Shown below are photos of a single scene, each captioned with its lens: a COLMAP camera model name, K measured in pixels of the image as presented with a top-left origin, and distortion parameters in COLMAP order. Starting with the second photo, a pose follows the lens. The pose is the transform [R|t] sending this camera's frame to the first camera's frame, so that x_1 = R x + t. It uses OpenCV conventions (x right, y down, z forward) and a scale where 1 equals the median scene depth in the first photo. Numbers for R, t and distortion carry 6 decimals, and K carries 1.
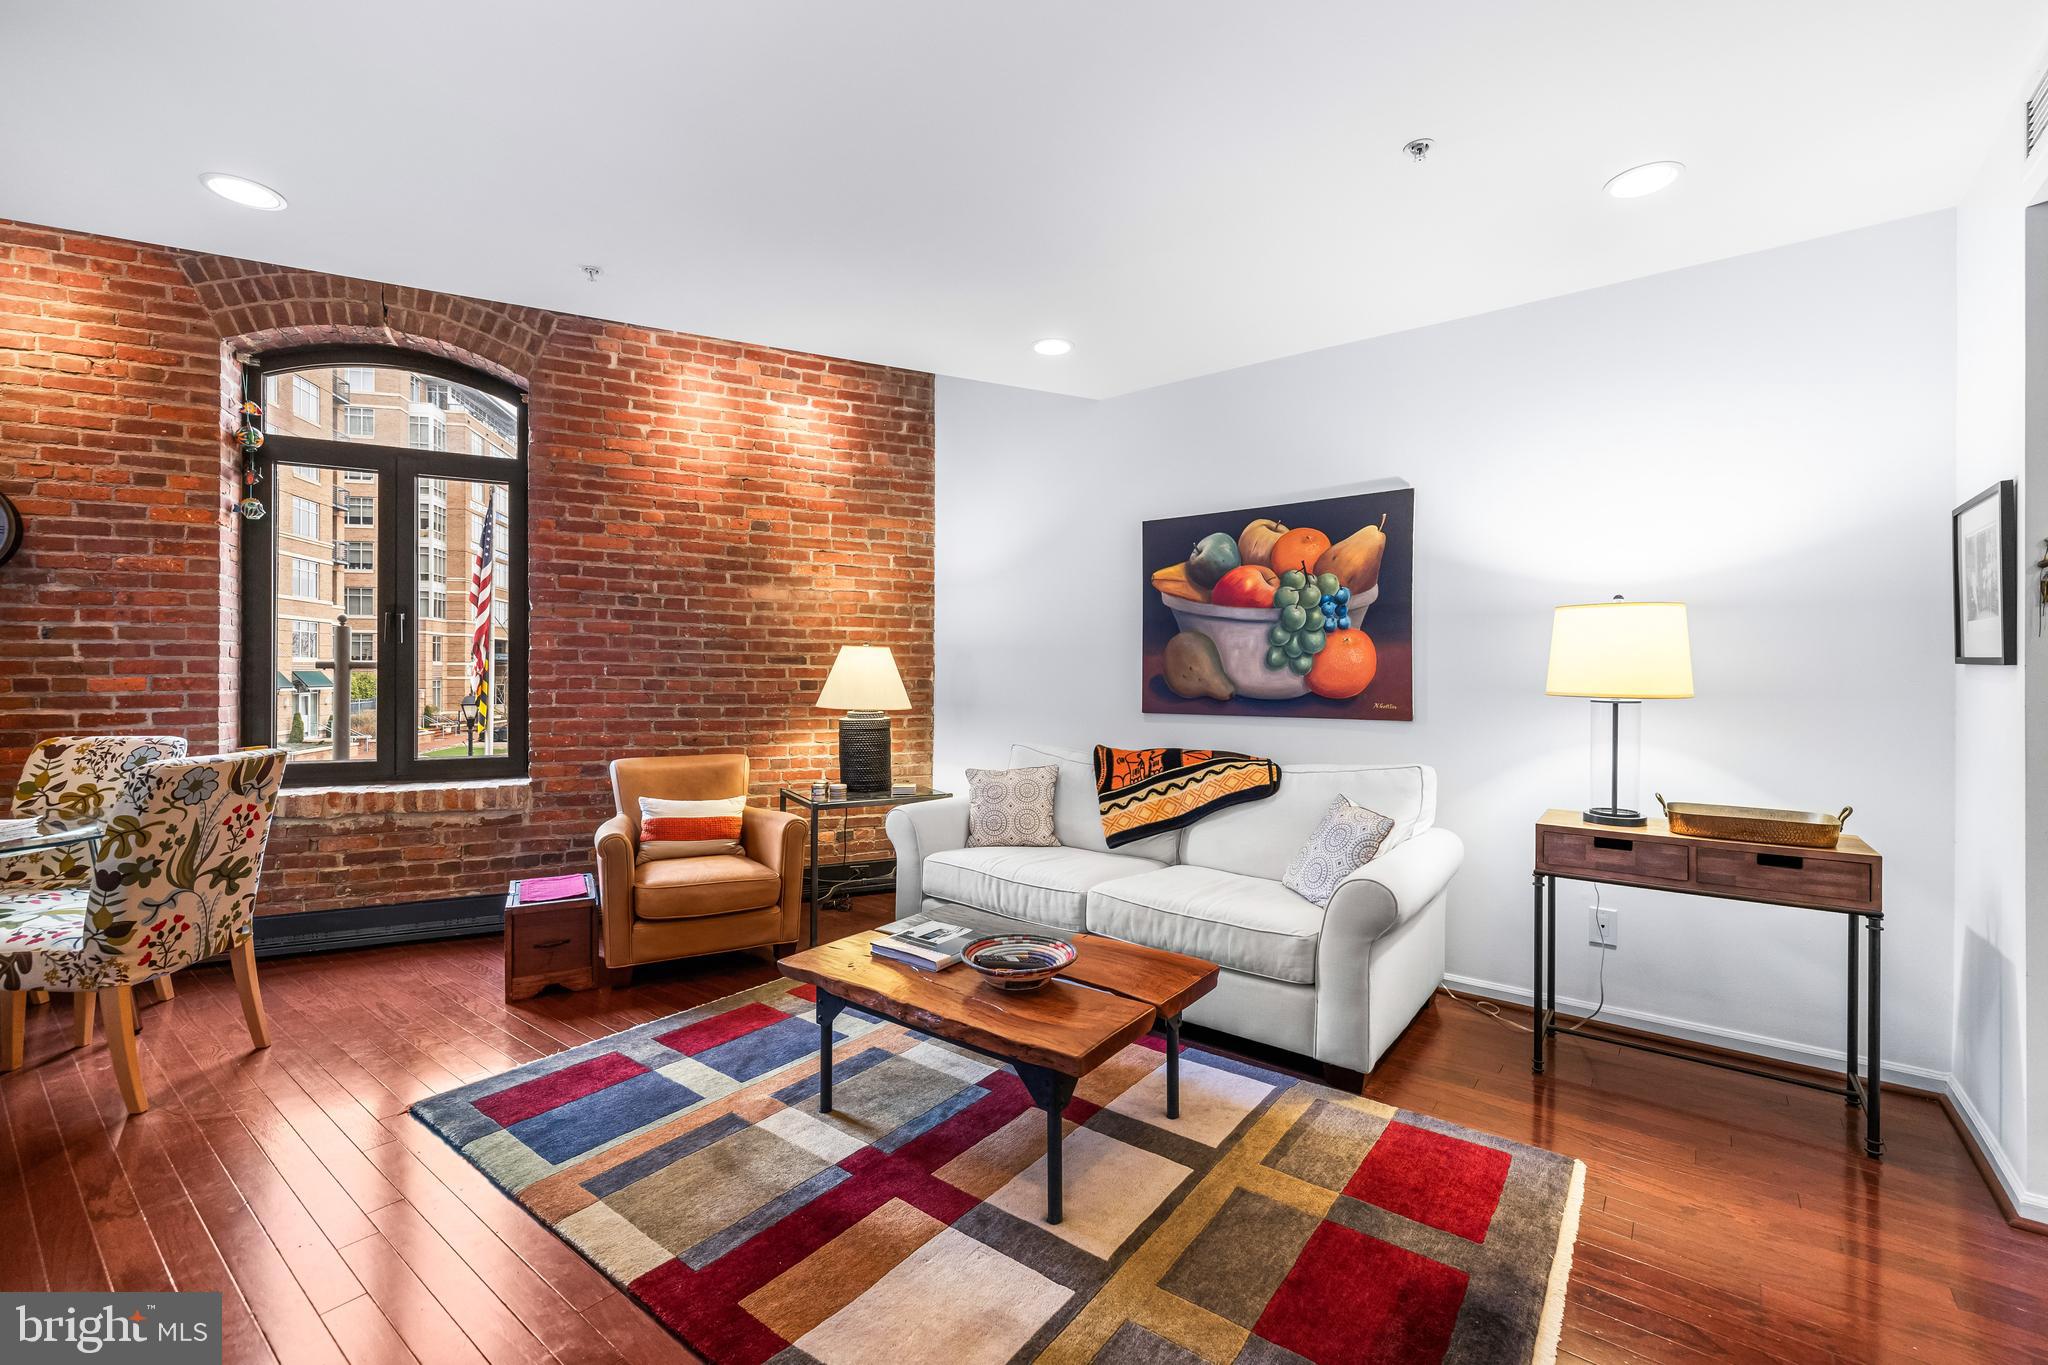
lens RADIAL K [[865.5, 0, 1024.0], [0, 865.5, 673.5], [0, 0, 1]] dist [-0.000047, 0.000328]
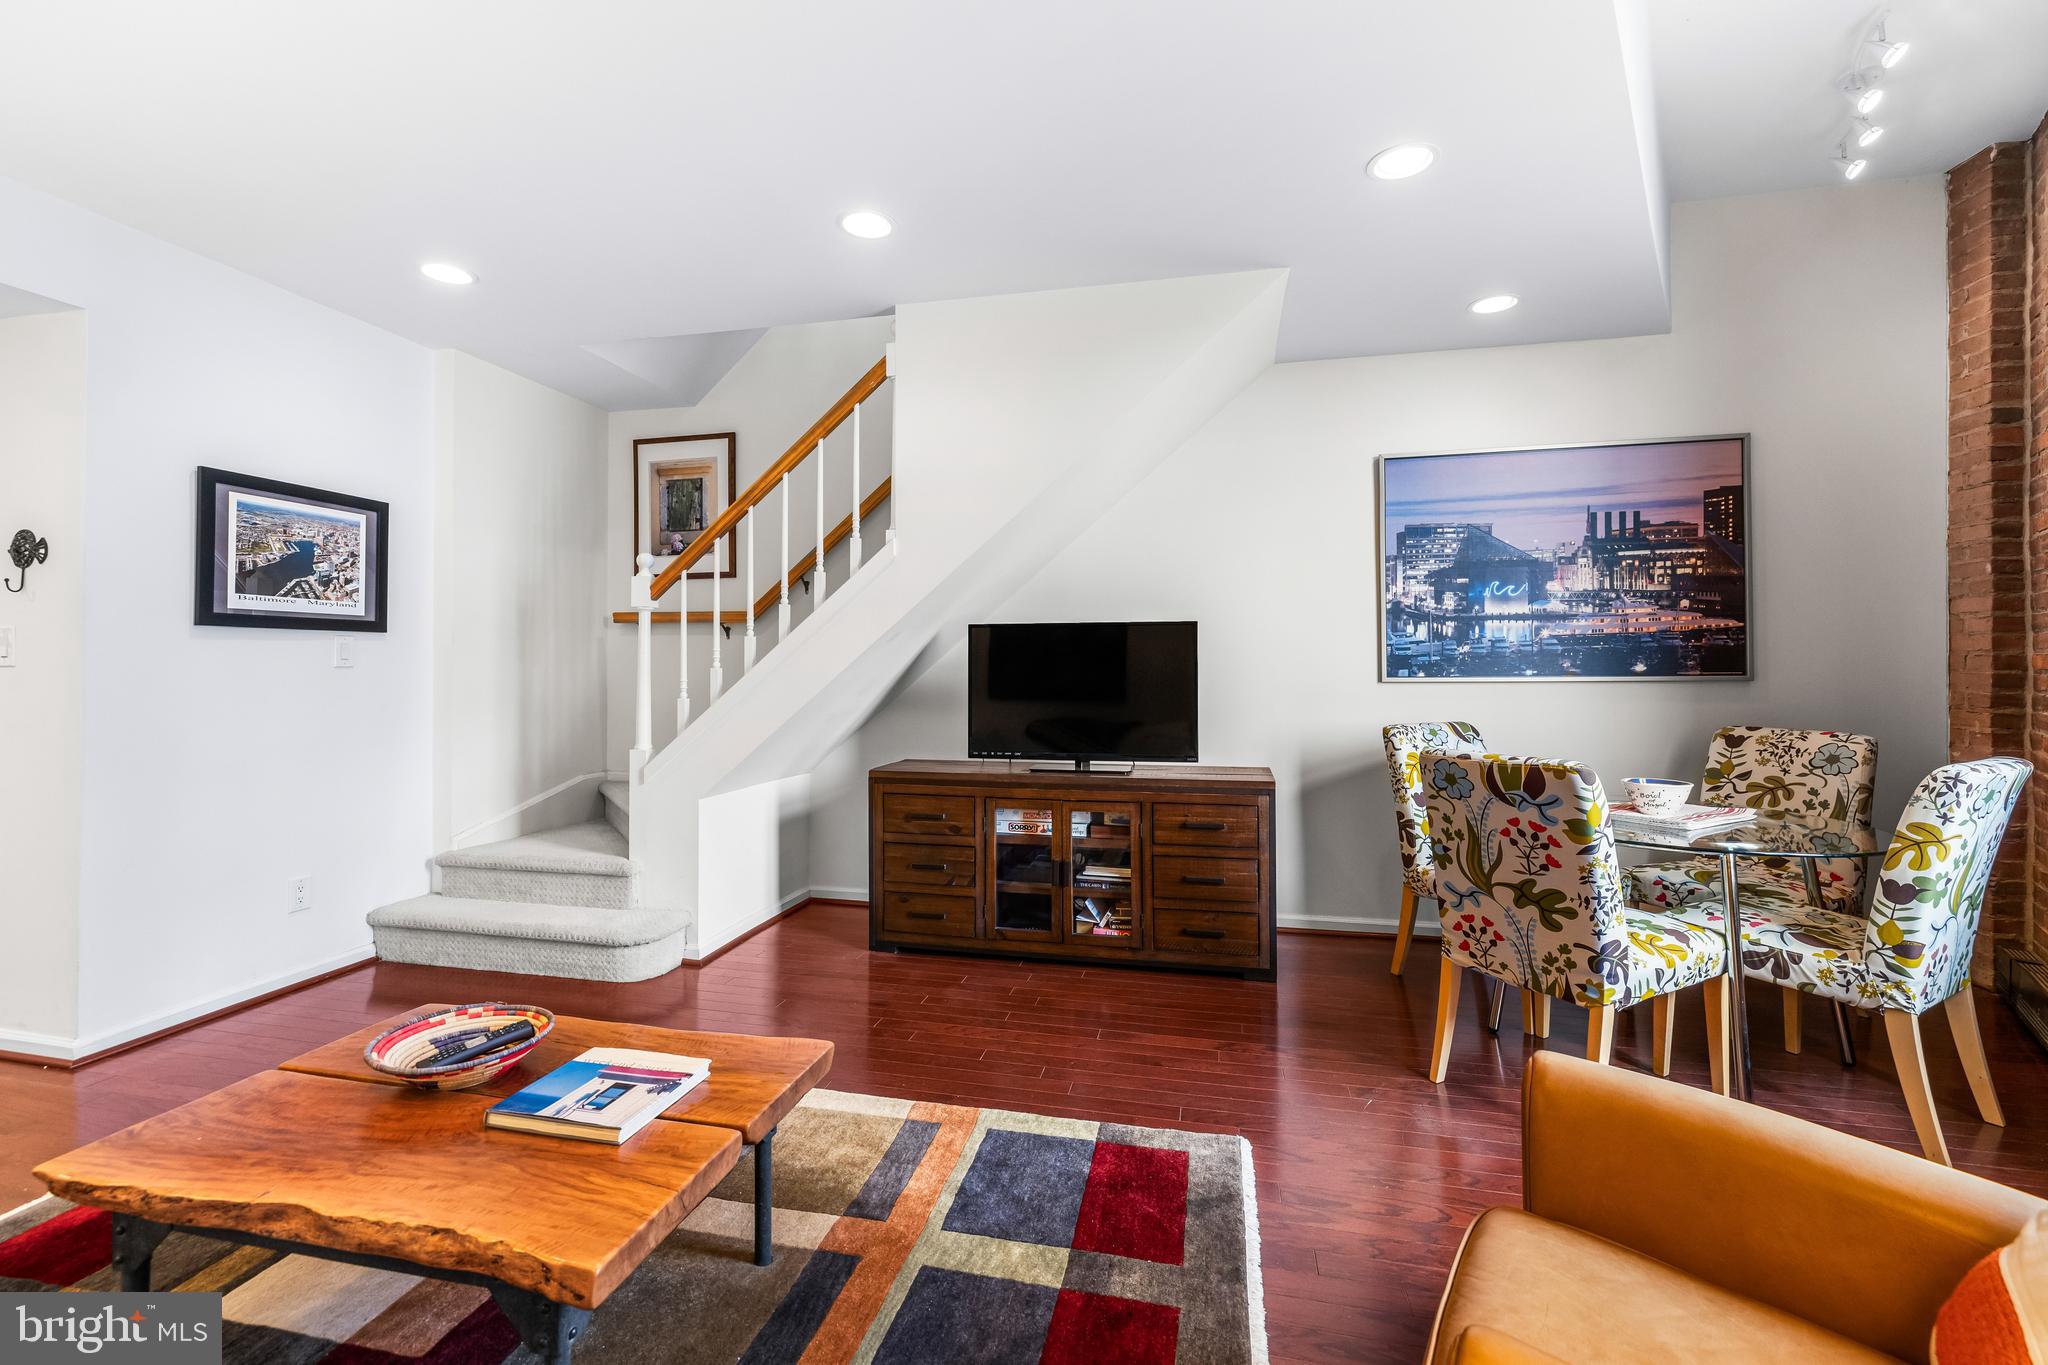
lens RADIAL K [[879.6, 0, 1018.4], [0, 879.6, 658.3], [0, 0, 1]] dist [0.000539, 0.000962]
pose [[-0.909002, -0.010300, -0.416665, -0.065097], [-0.006628, 0.999925, -0.010258, 0.004807], [0.416740, -0.006563, -0.909002, 1.031240]]
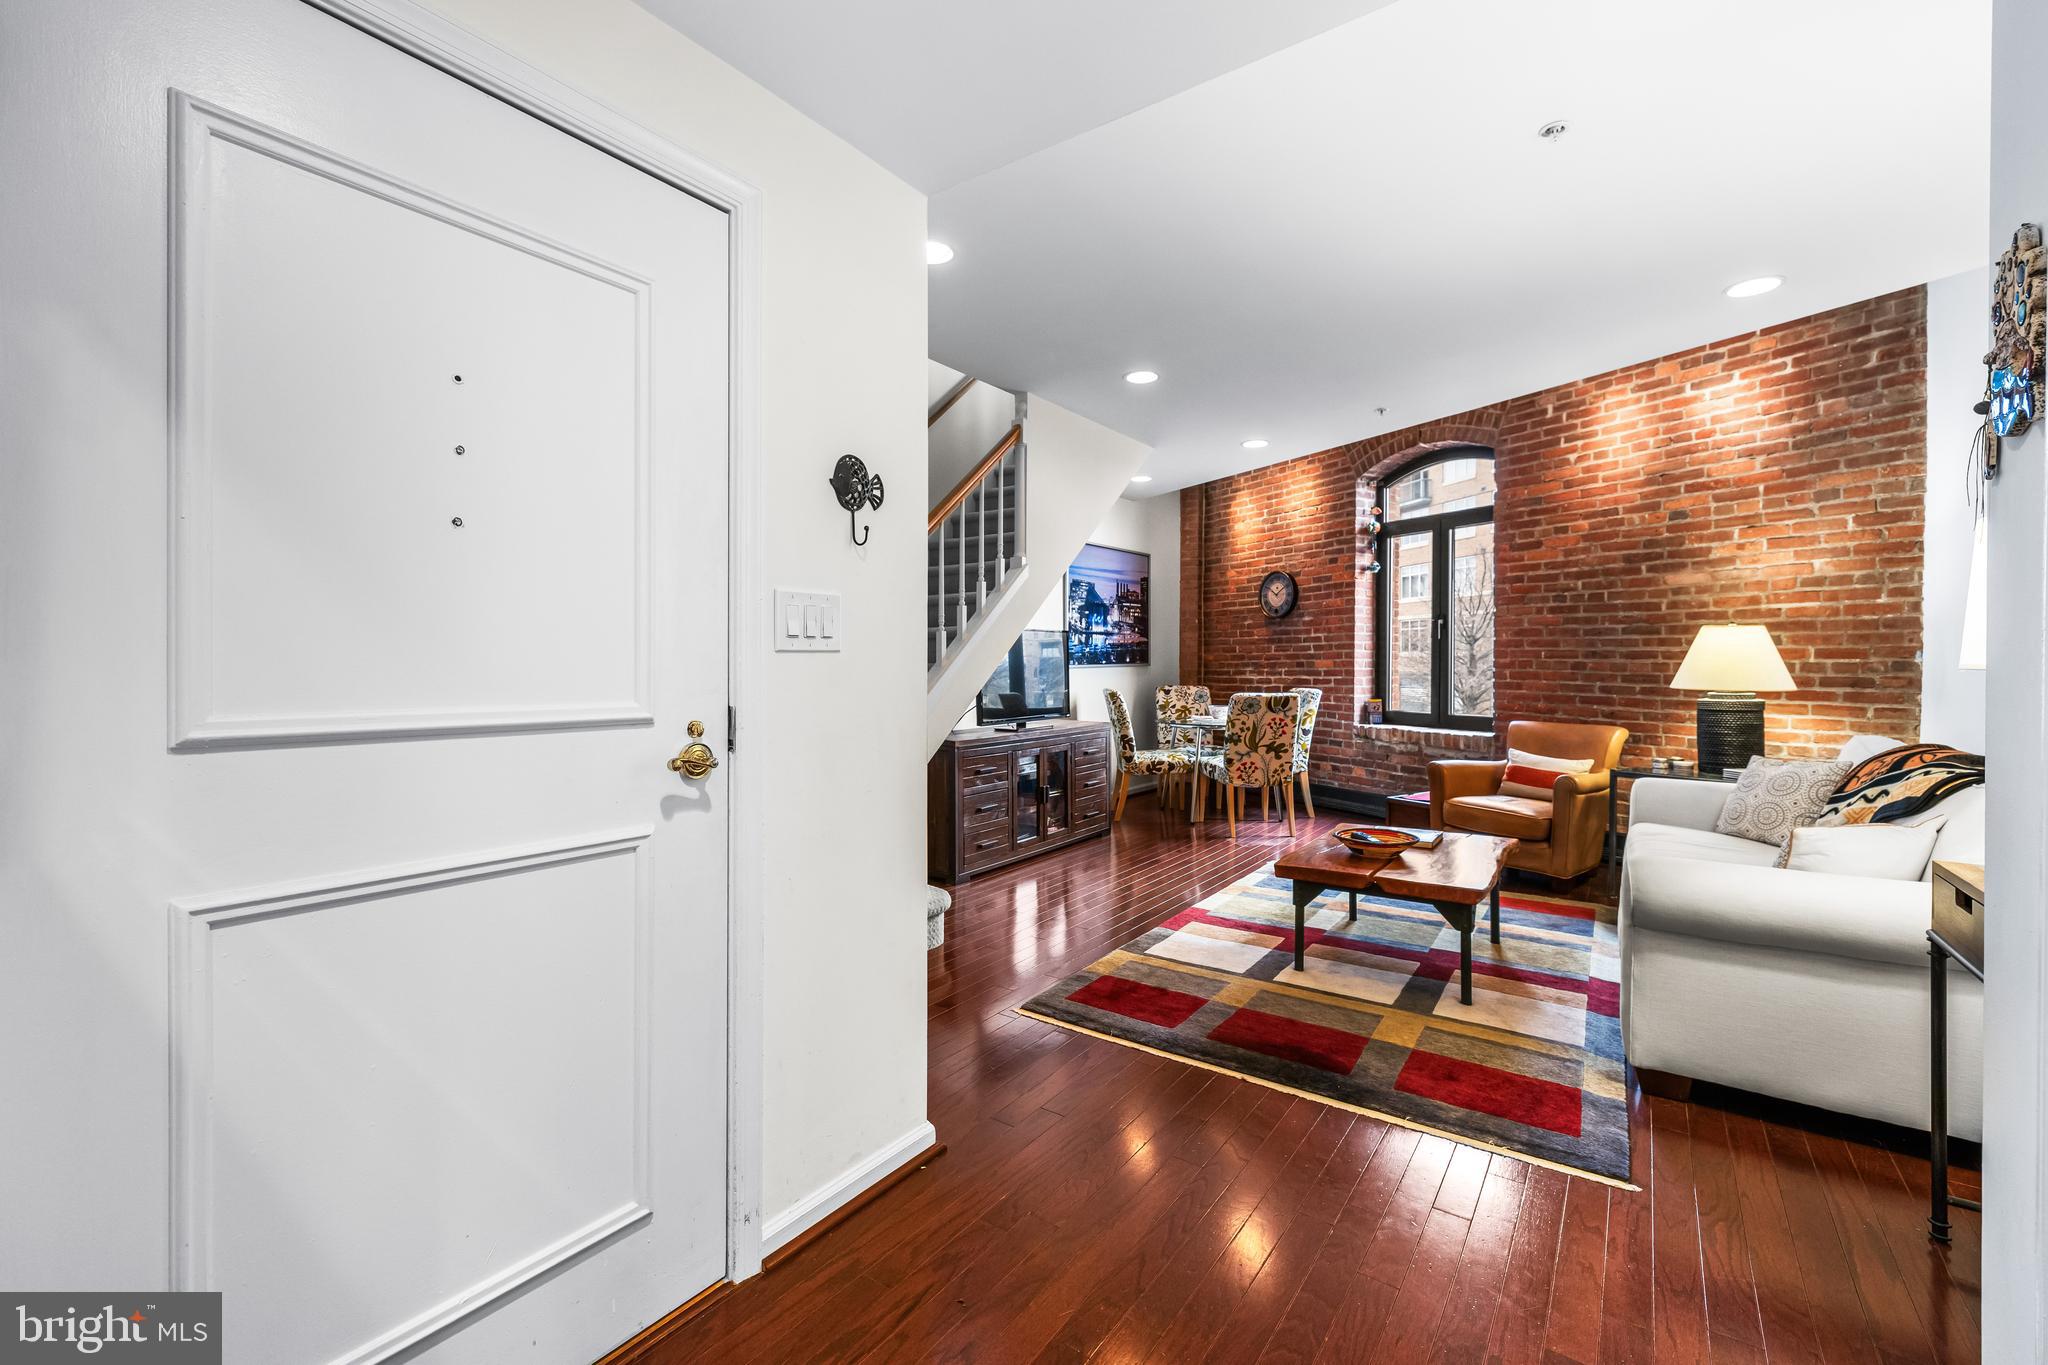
lens RADIAL K [[861.1, 0, 1016.5], [0, 861.1, 668.7], [0, 0, 1]] dist [0.000527, 0.000192]
pose [[0.035335, 0.001688, -0.999374, 0.801069], [-0.001377, 0.999998, 0.001641, 0.017254], [0.999375, 0.001318, 0.035337, 0.180347]]
